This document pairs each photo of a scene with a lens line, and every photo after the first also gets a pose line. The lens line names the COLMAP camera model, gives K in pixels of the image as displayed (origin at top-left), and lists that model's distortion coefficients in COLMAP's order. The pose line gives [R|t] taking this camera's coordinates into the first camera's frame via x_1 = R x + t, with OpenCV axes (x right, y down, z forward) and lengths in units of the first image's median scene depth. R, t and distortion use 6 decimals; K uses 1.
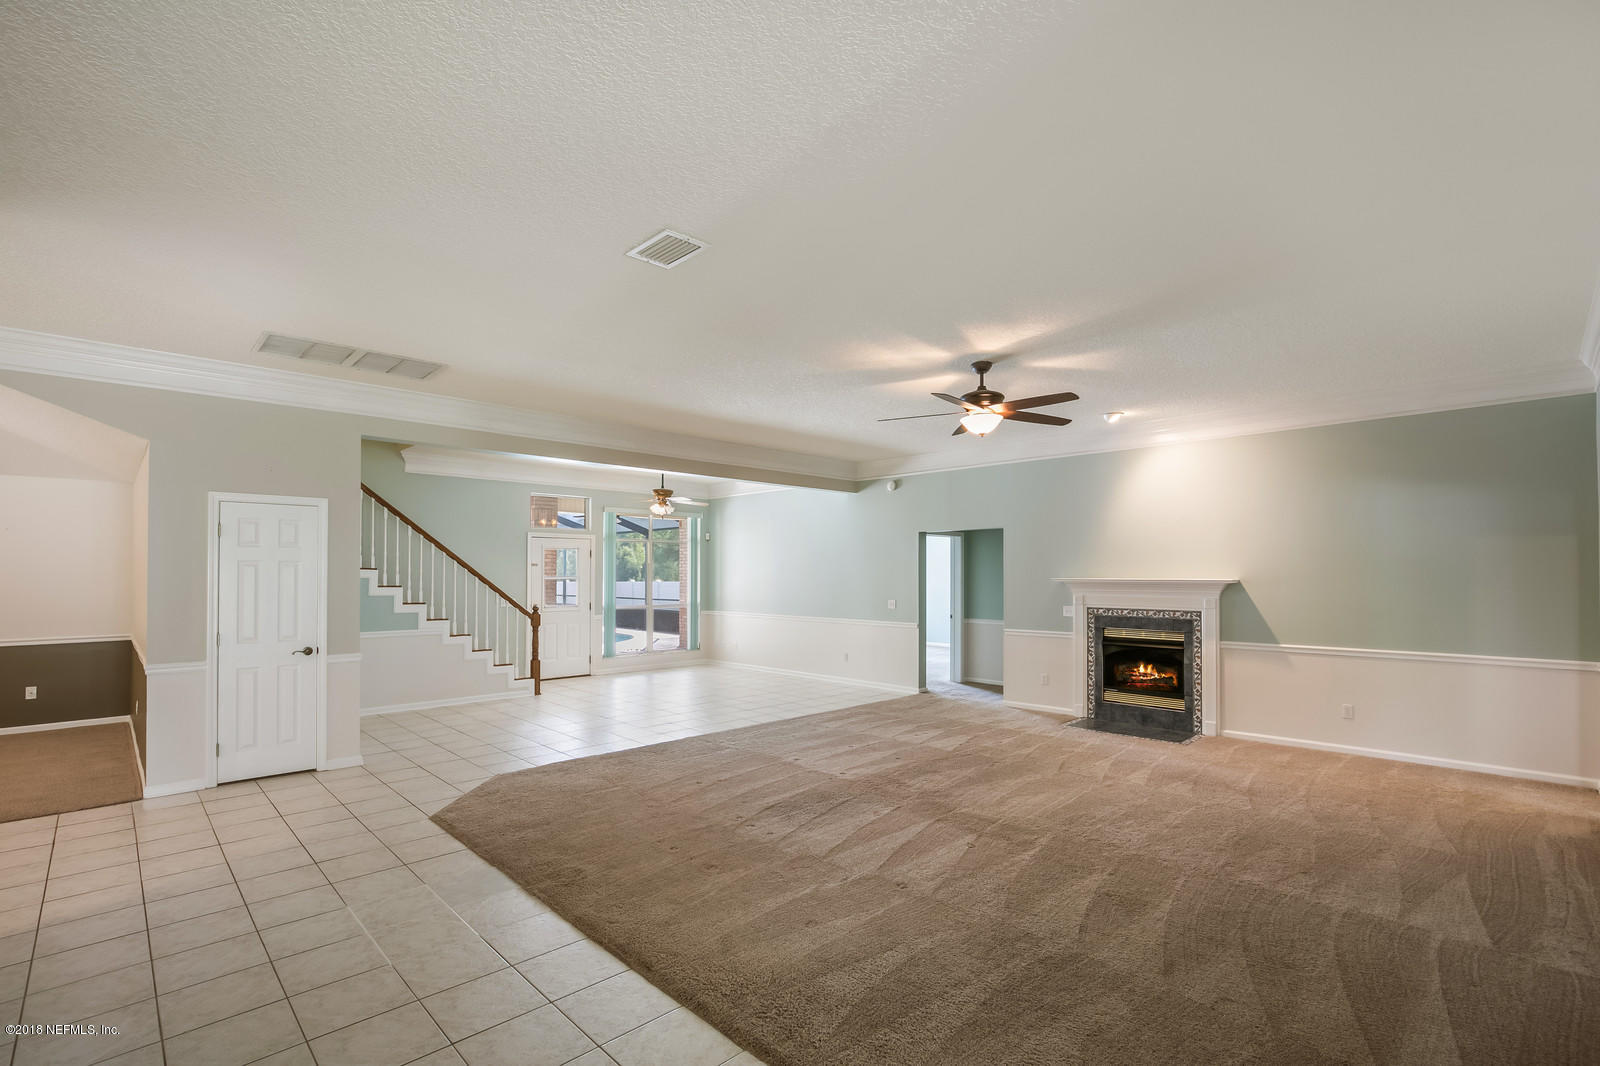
lens RADIAL K [[718.2, 0, 796.4], [0, 718.2, 563.3], [0, 0, 1]] dist [-0.035534, -0.000148]
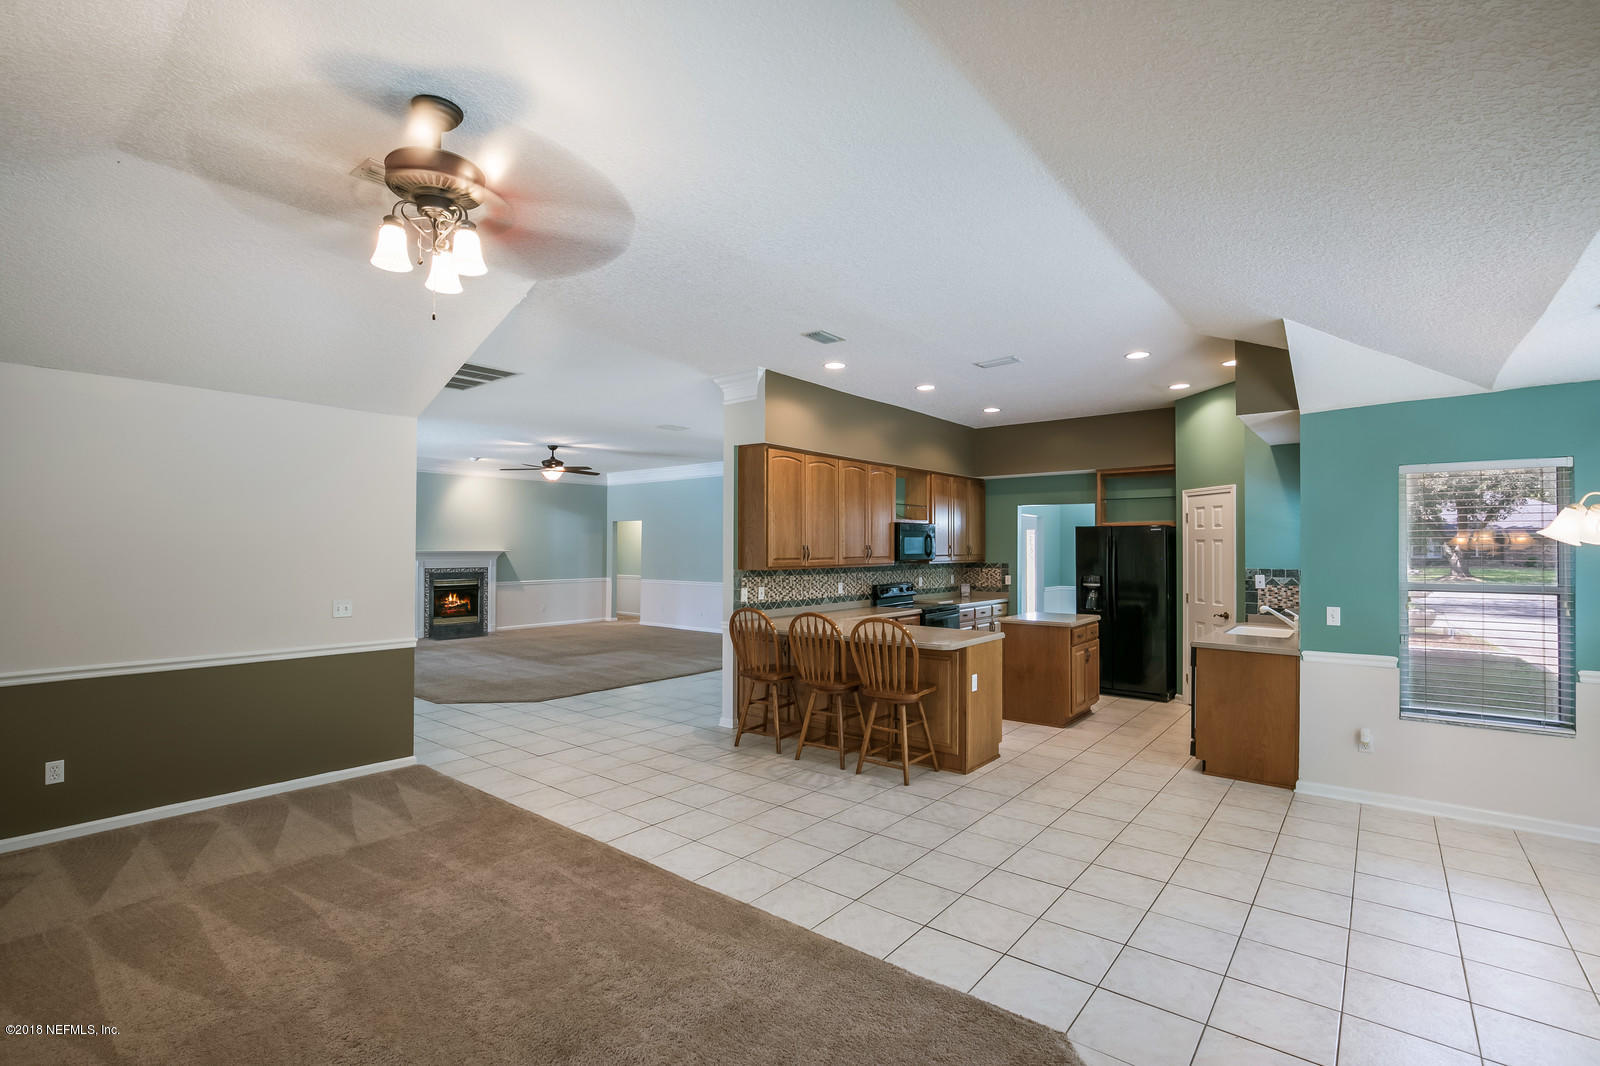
lens RADIAL K [[731.7, 0, 800.0], [0, 731.7, 533.0], [0, 0, 1]] dist [-0.020893, -0.000046]
pose [[-0.120914, 0.019363, 0.992474, -1.392735], [-0.015914, 0.999643, -0.021442, 0.004375], [-0.992535, -0.018387, -0.120563, 0.390518]]
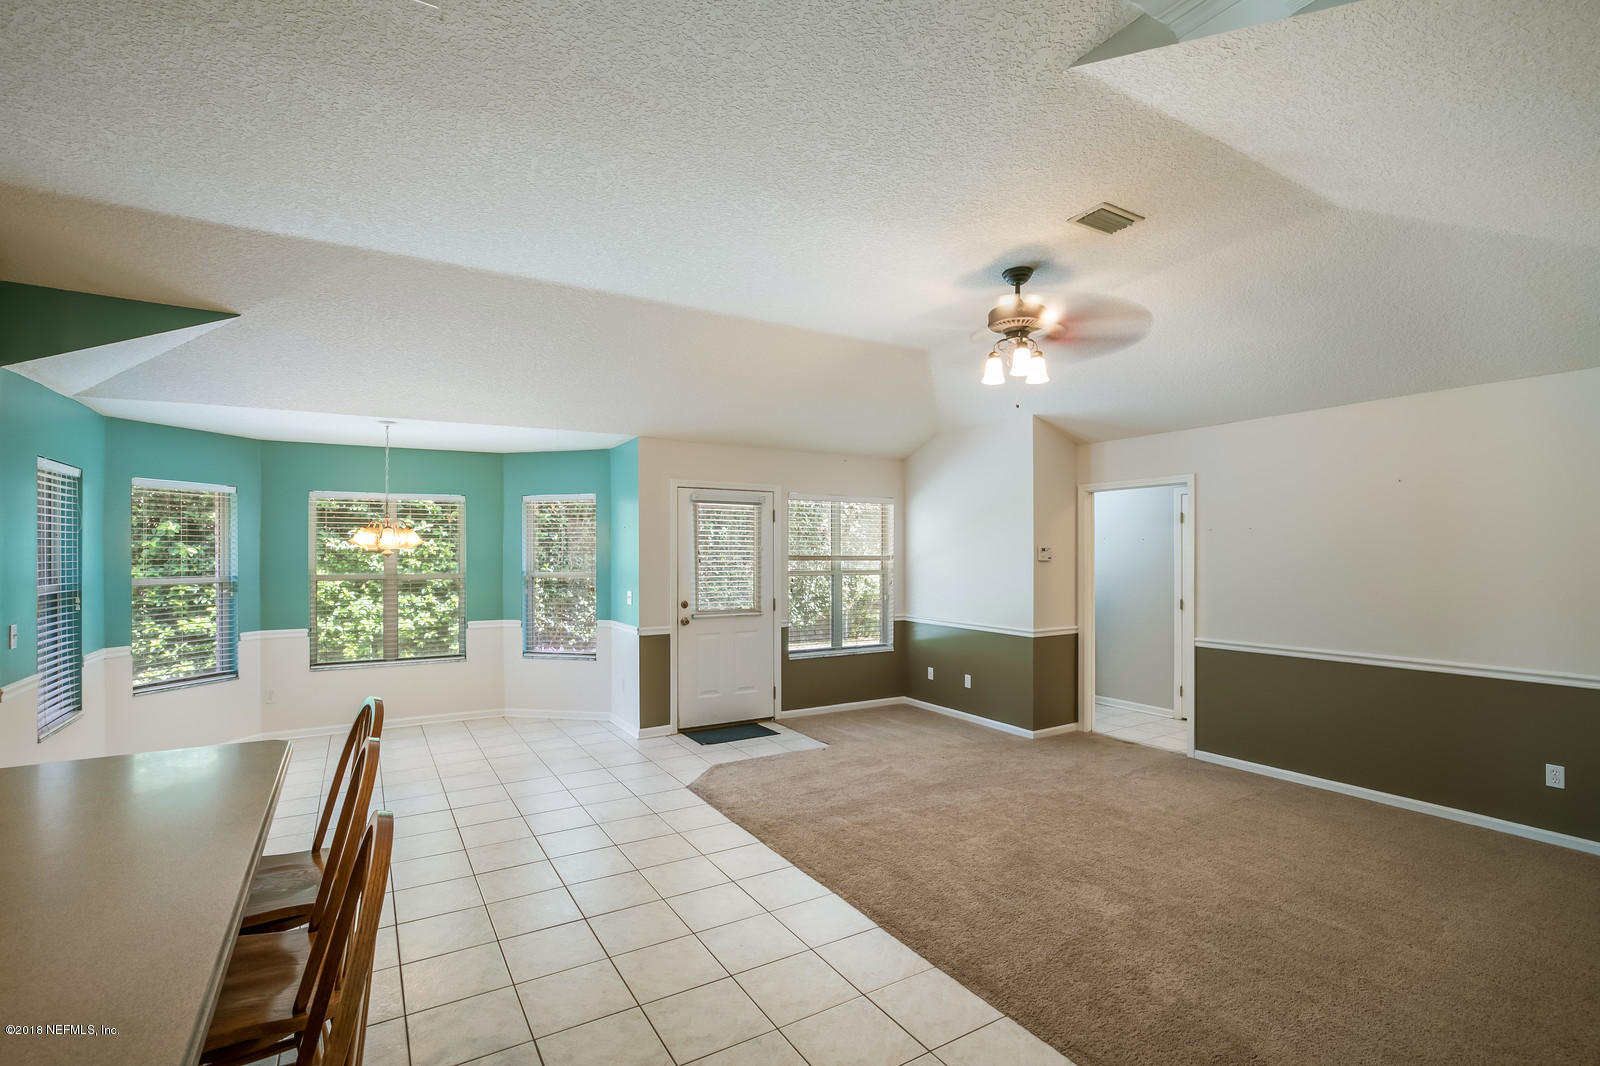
lens RADIAL K [[728.4, 0, 806.9], [0, 728.4, 551.2], [0, 0, 1]] dist [-0.027788, -0.000540]
pose [[-0.215621, -0.002929, -0.976473, -0.456207], [0.013896, 0.999885, -0.006068, 0.008531], [0.976378, -0.014878, -0.215555, 0.485342]]
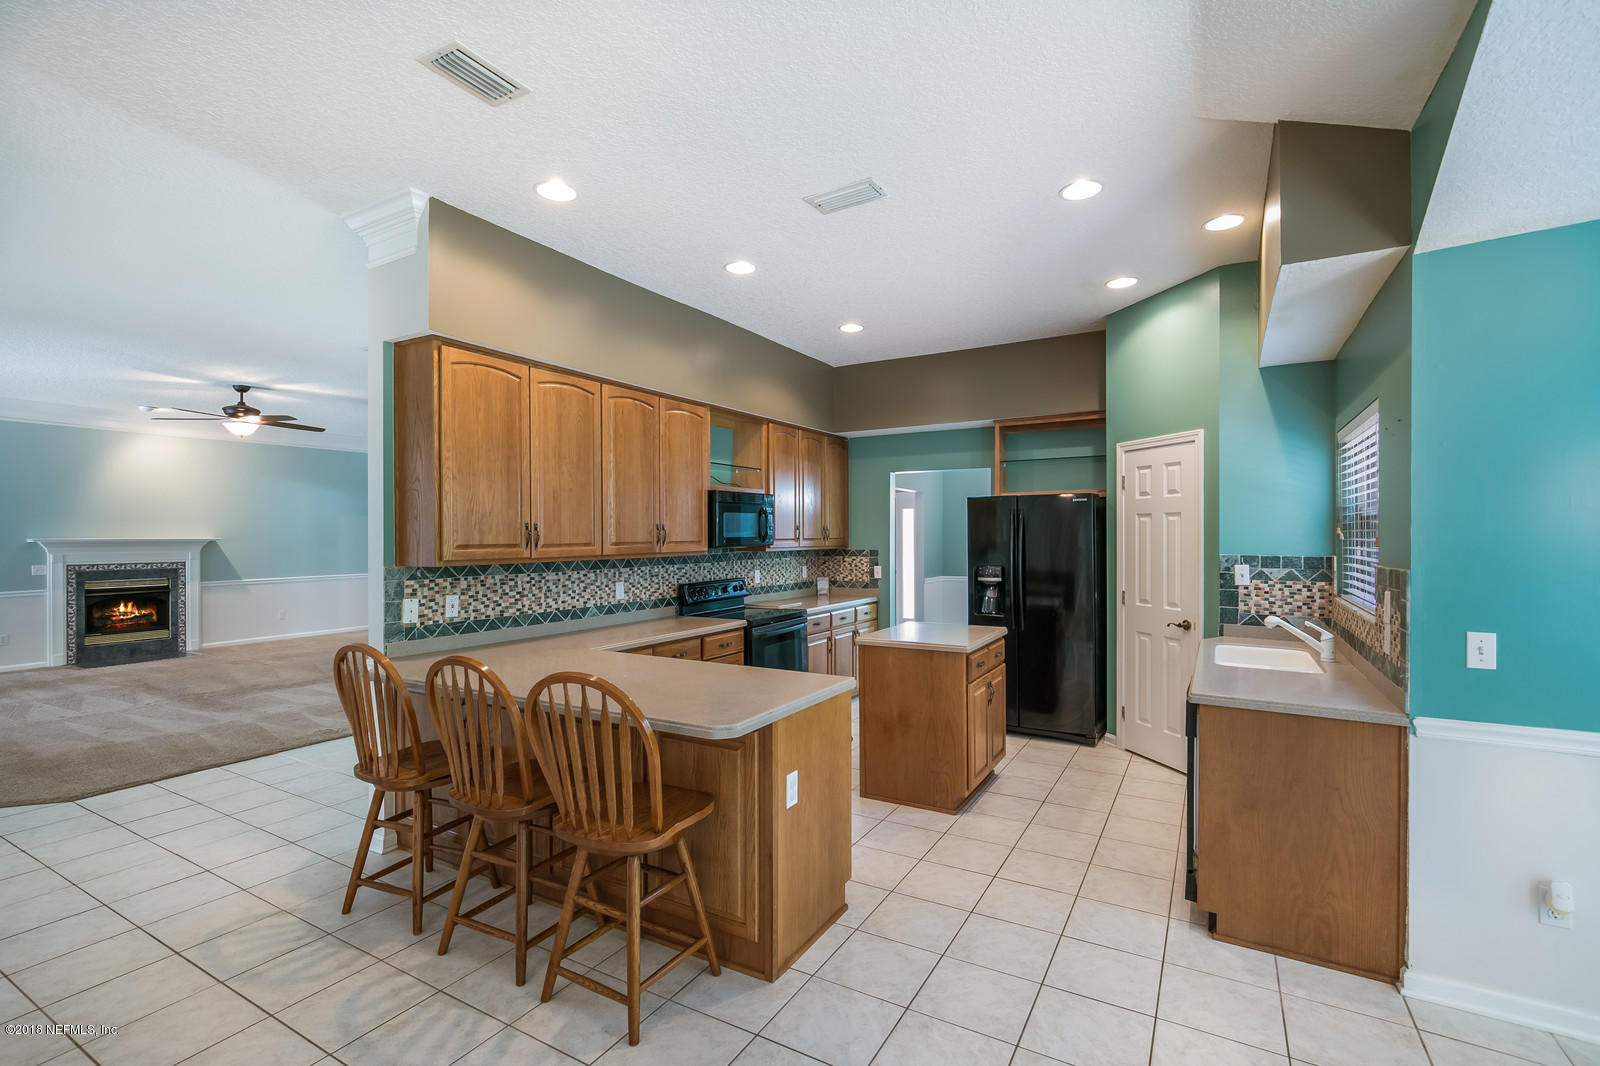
lens RADIAL K [[722.2, 0, 800.0], [0, 722.2, 533.0], [0, 0, 1]] dist [0.001657, 0.000022]
pose [[-0.270275, 0.003334, 0.962777, -1.042553], [-0.009418, 0.999937, -0.006106, 0.009038], [-0.962737, -0.010718, -0.270226, 0.224625]]
